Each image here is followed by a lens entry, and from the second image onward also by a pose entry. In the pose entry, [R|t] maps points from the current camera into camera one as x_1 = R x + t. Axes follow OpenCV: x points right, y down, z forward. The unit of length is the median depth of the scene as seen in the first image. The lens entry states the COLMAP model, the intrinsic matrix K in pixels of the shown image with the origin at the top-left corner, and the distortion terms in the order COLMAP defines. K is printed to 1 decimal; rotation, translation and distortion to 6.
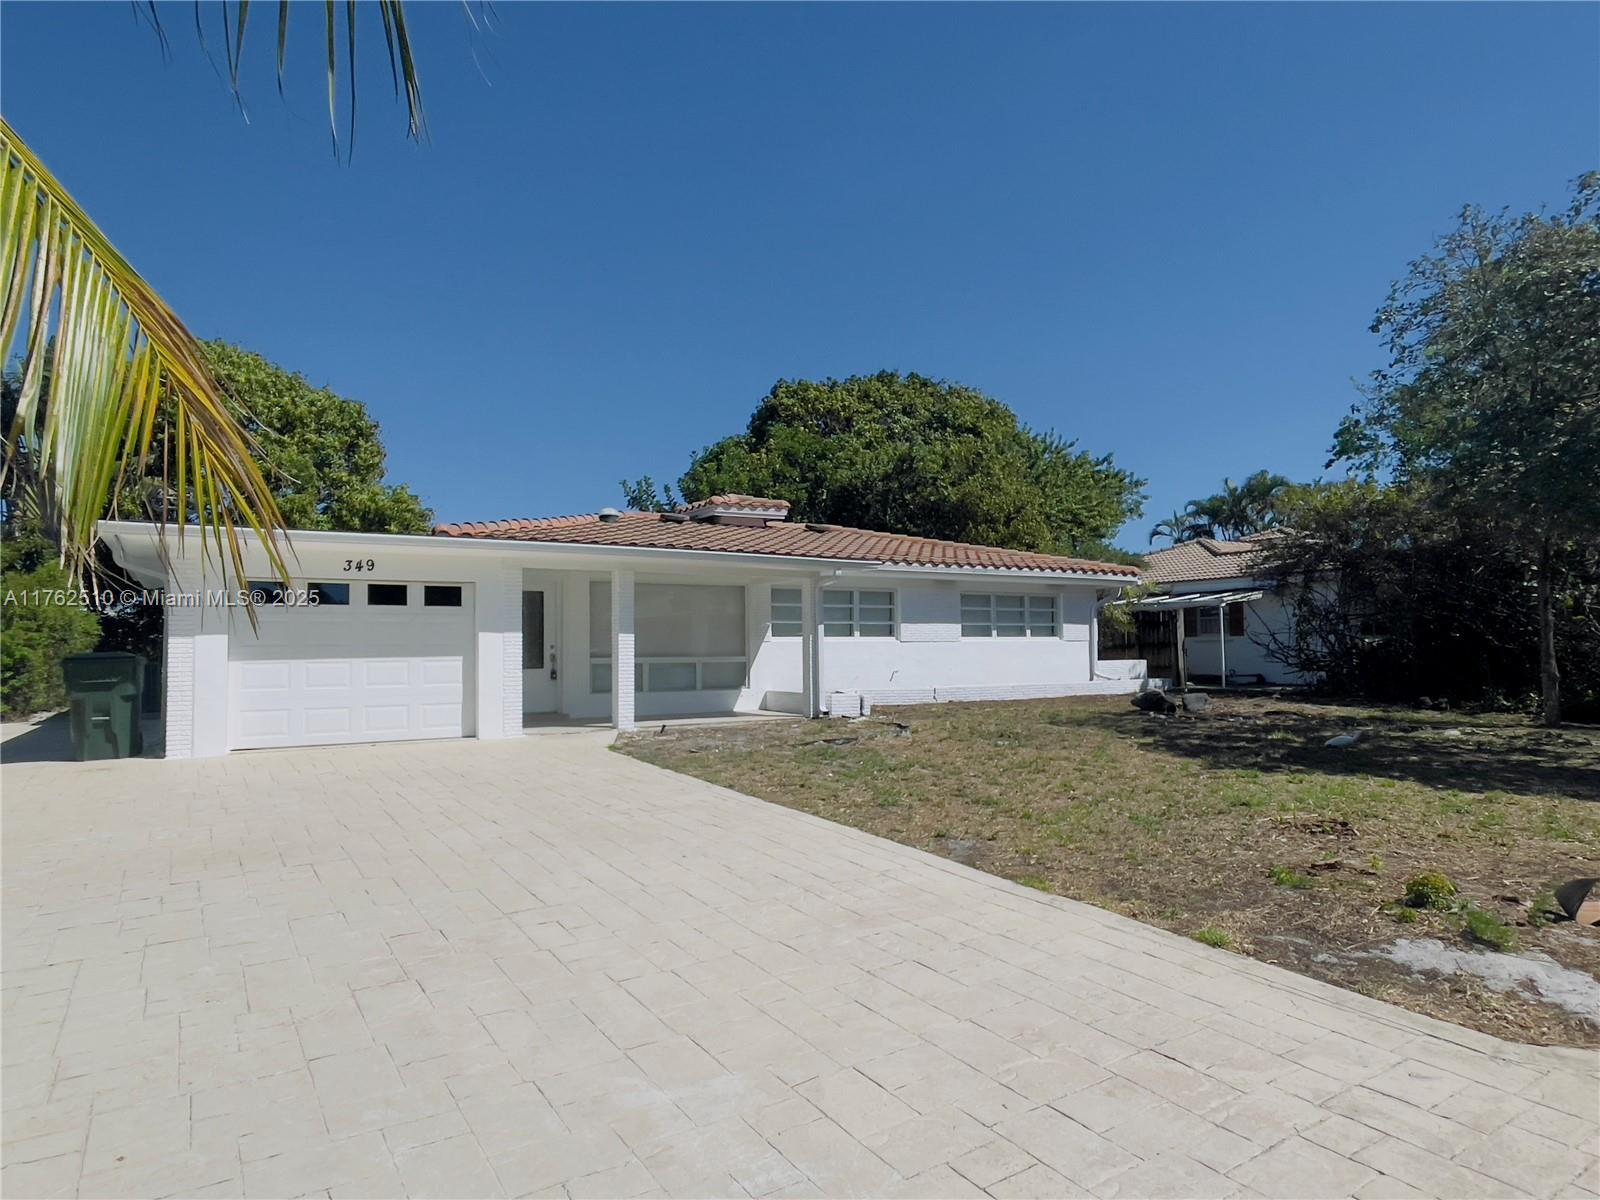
lens RADIAL K [[894.7, 0, 793.6], [0, 894.7, 606.4], [0, 0, 1]] dist [-0.002090, -0.016762]
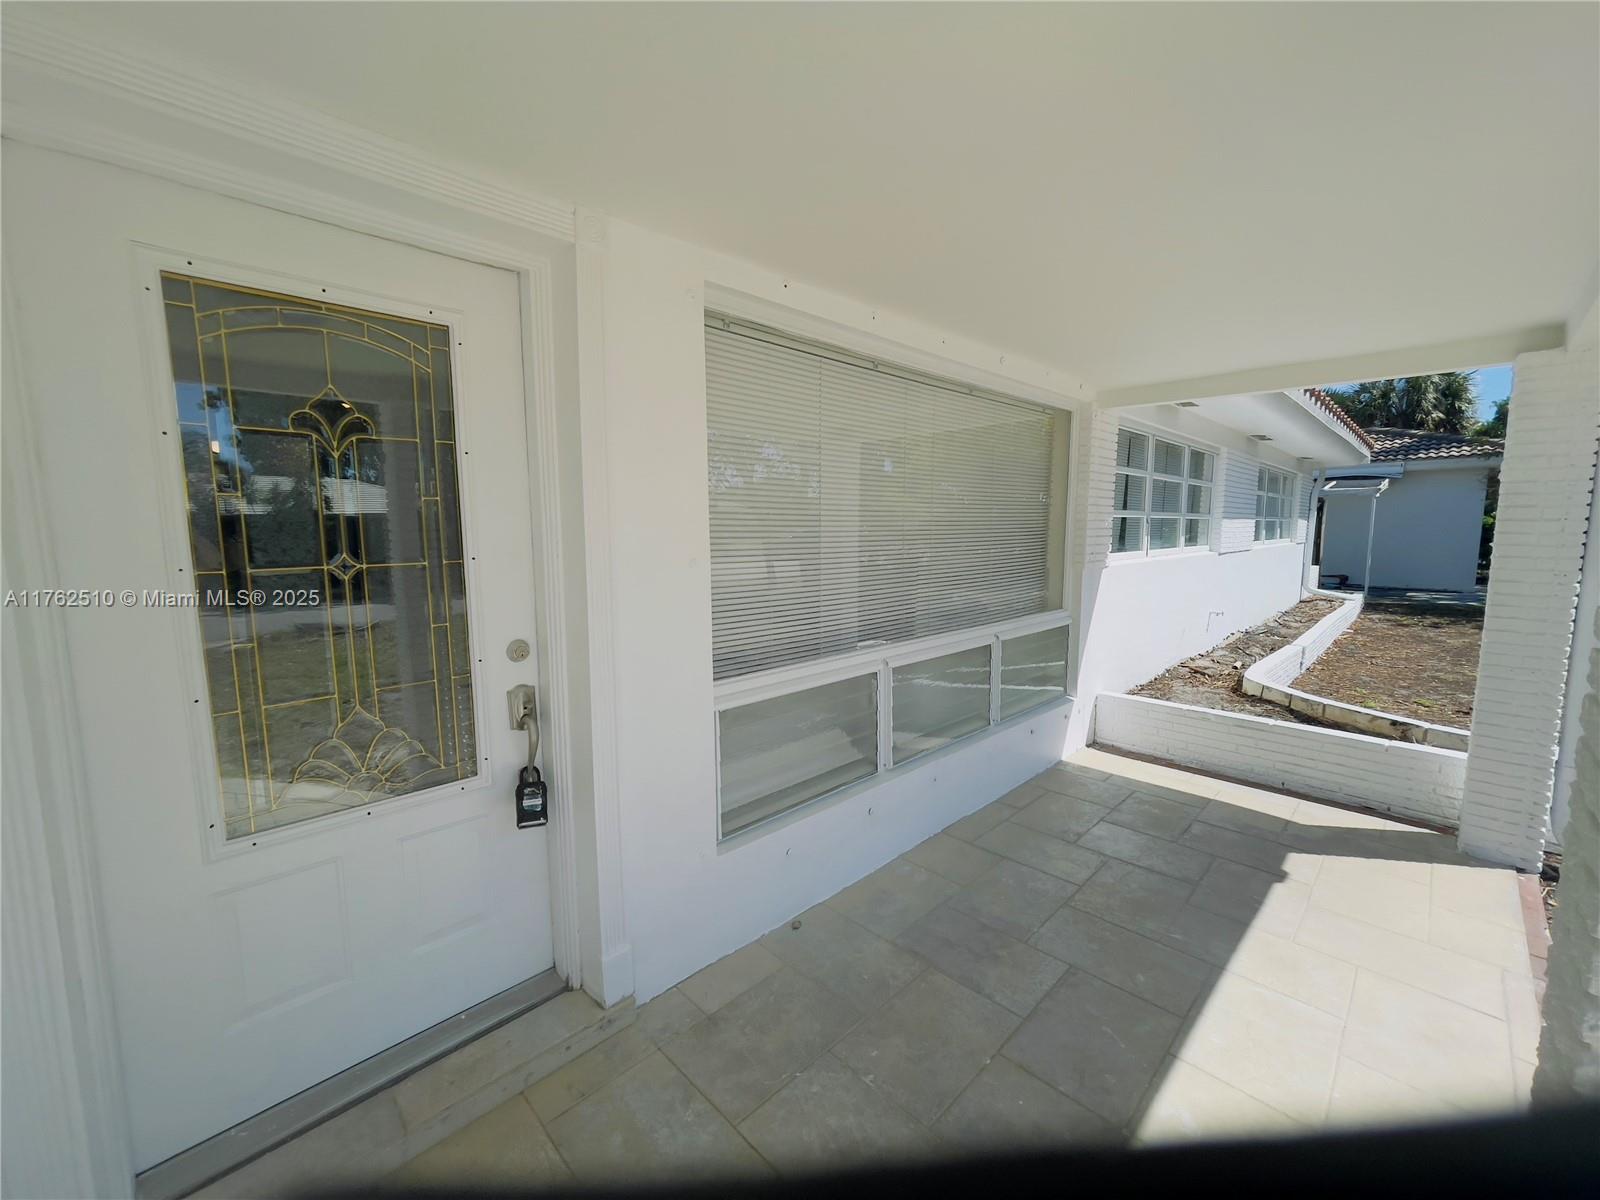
lens RADIAL K [[651.3, 0, 800.0], [0, 651.3, 600.0], [0, 0, 1]] dist [-0.010049, 0.000084]
pose [[0.978538, -0.019723, 0.205119, -0.221052], [-0.011929, 0.988318, 0.151937, 0.013206], [-0.205719, -0.151123, 0.966872, 0.789973]]
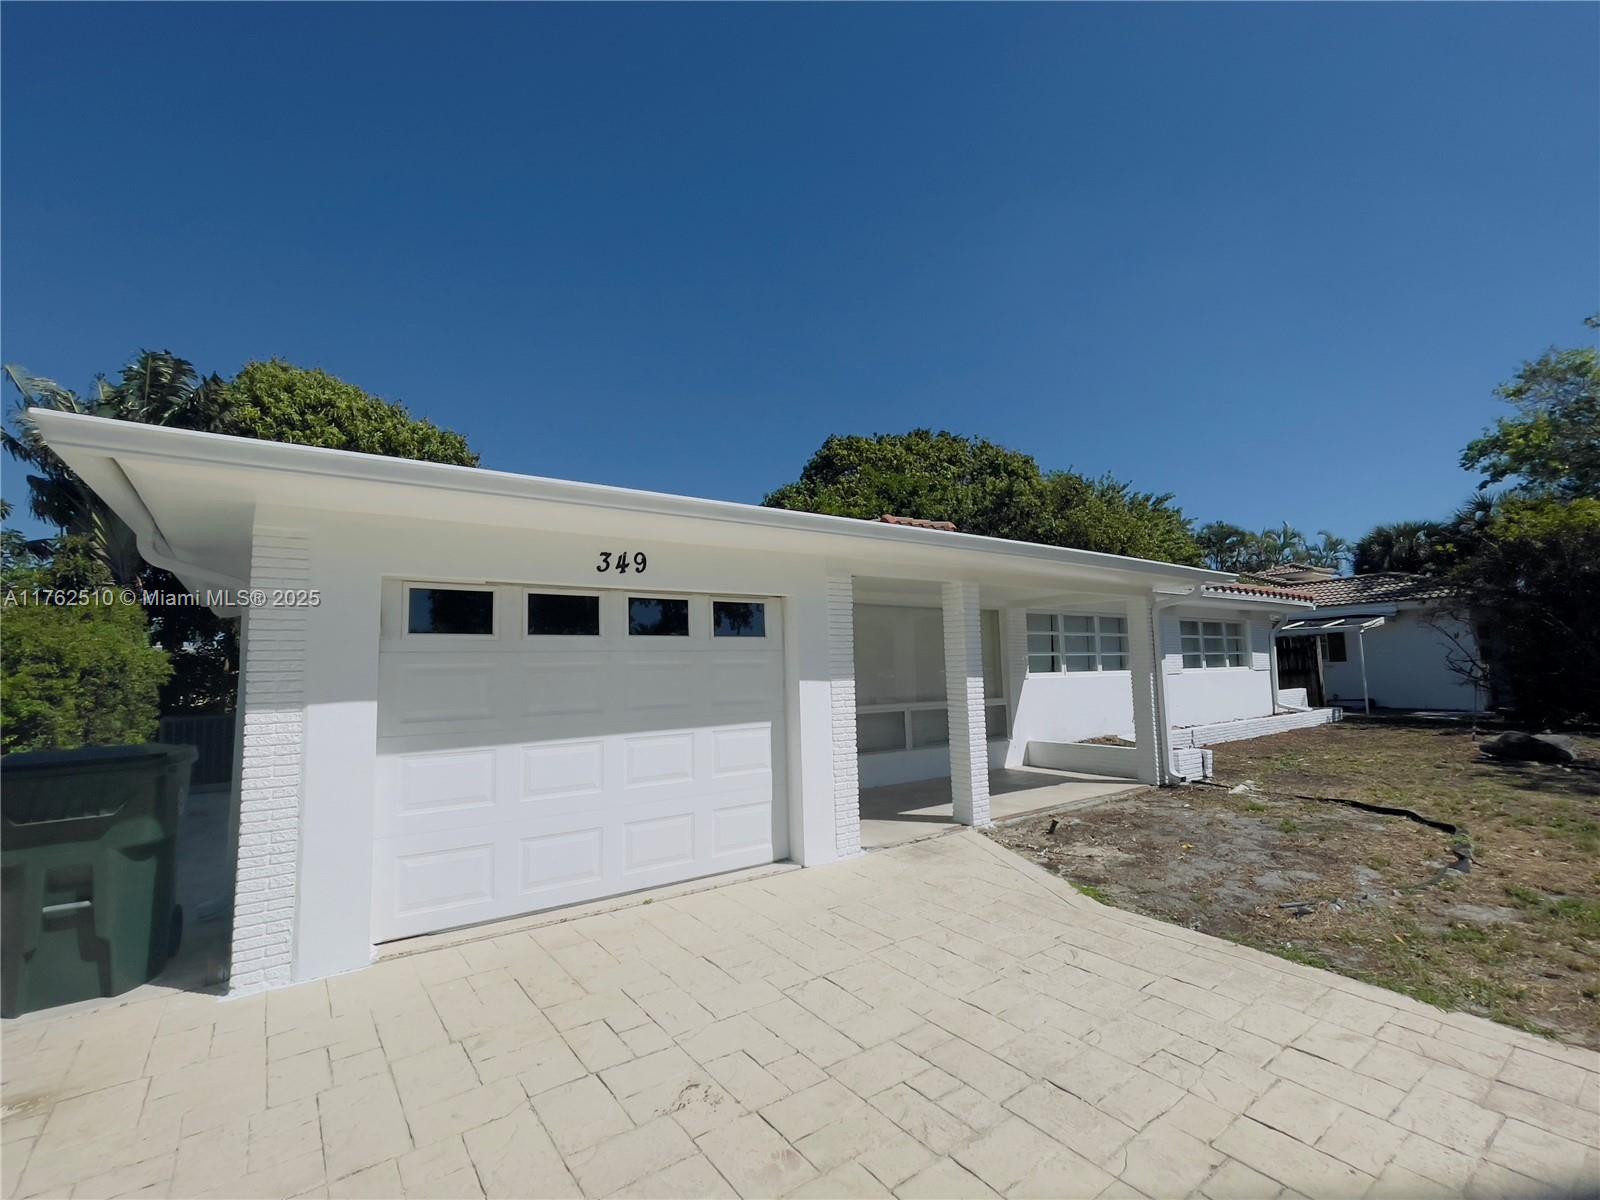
lens RADIAL K [[698.3, 0, 800.0], [0, 698.3, 600.0], [0, 0, 1]] dist [-0.000899, 0.000022]
pose [[0.998591, -0.005874, 0.052738, -0.275569], [0.008771, 0.998456, -0.054855, 0.000744], [-0.052335, 0.055240, 0.997101, 0.394253]]
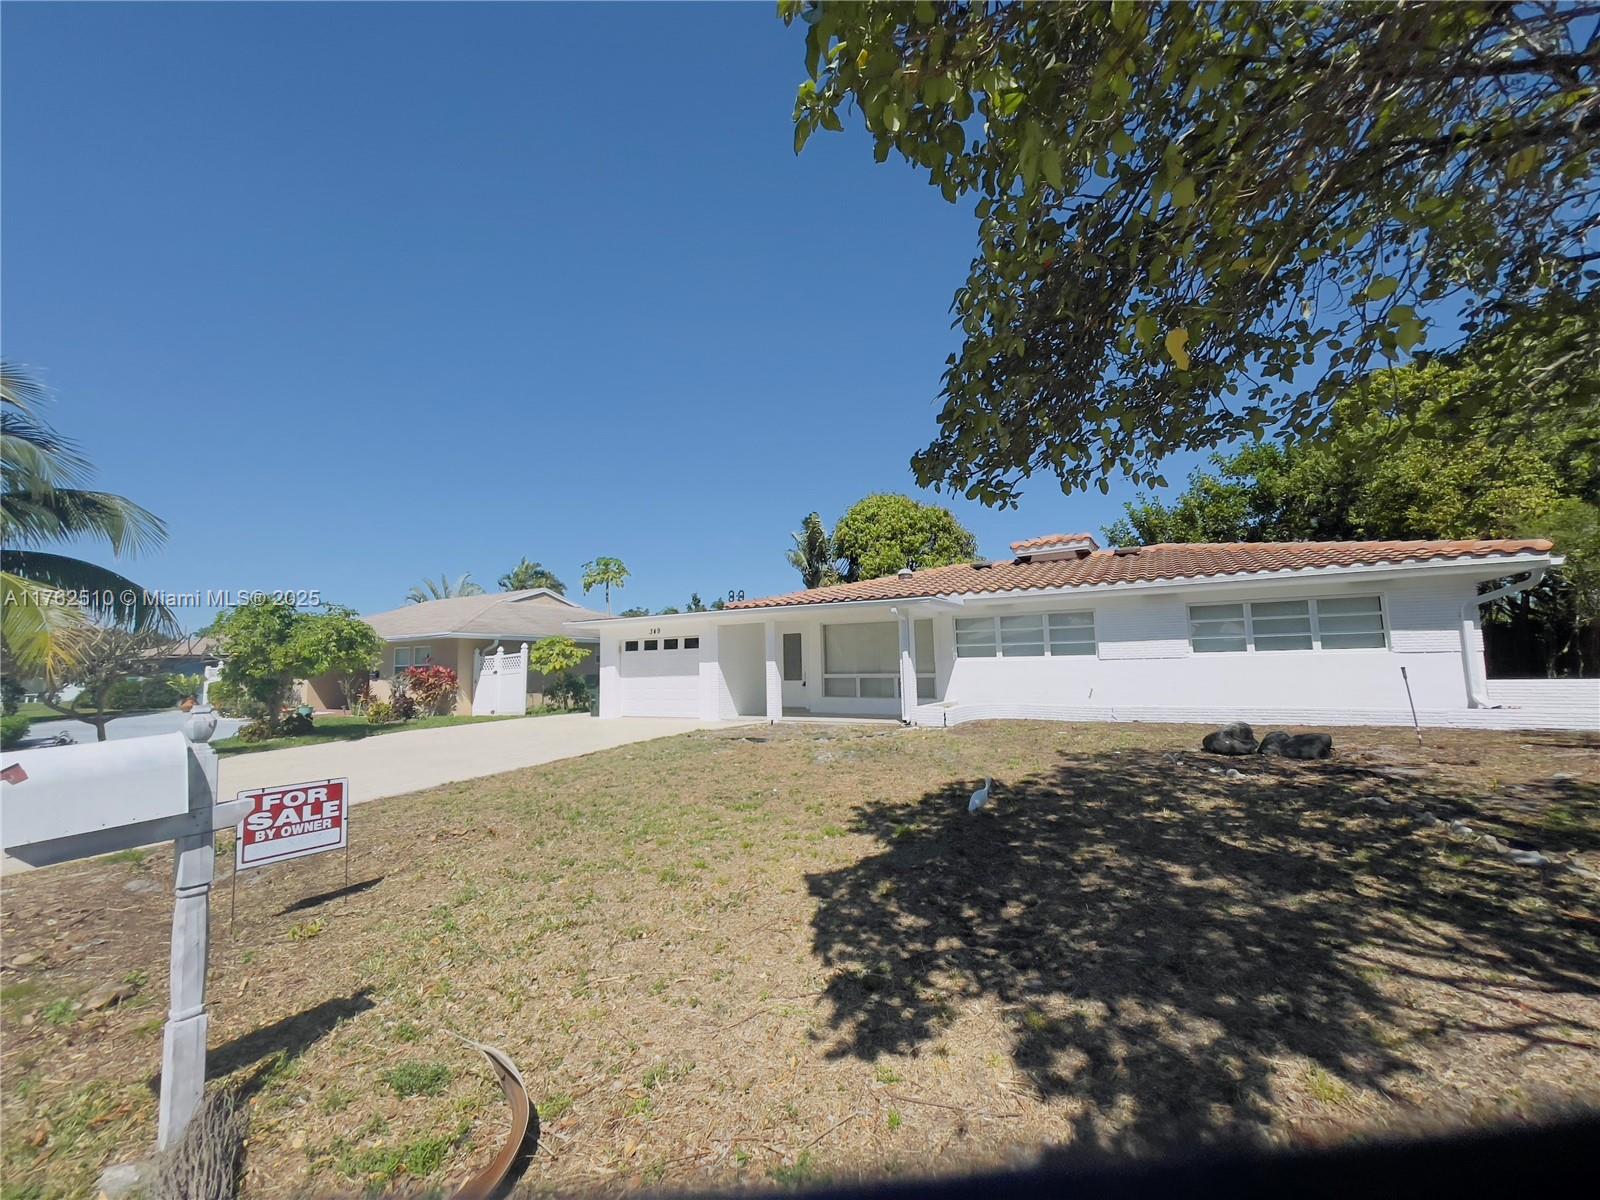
lens RADIAL K [[651.3, 0, 800.0], [0, 651.3, 600.0], [0, 0, 1]] dist [-0.010049, 0.000084]
pose [[0.489566, -0.091861, -0.867114, 0.700648], [0.053374, 0.995728, -0.075351, 0.010186], [0.870331, -0.009392, 0.492377, 0.375725]]
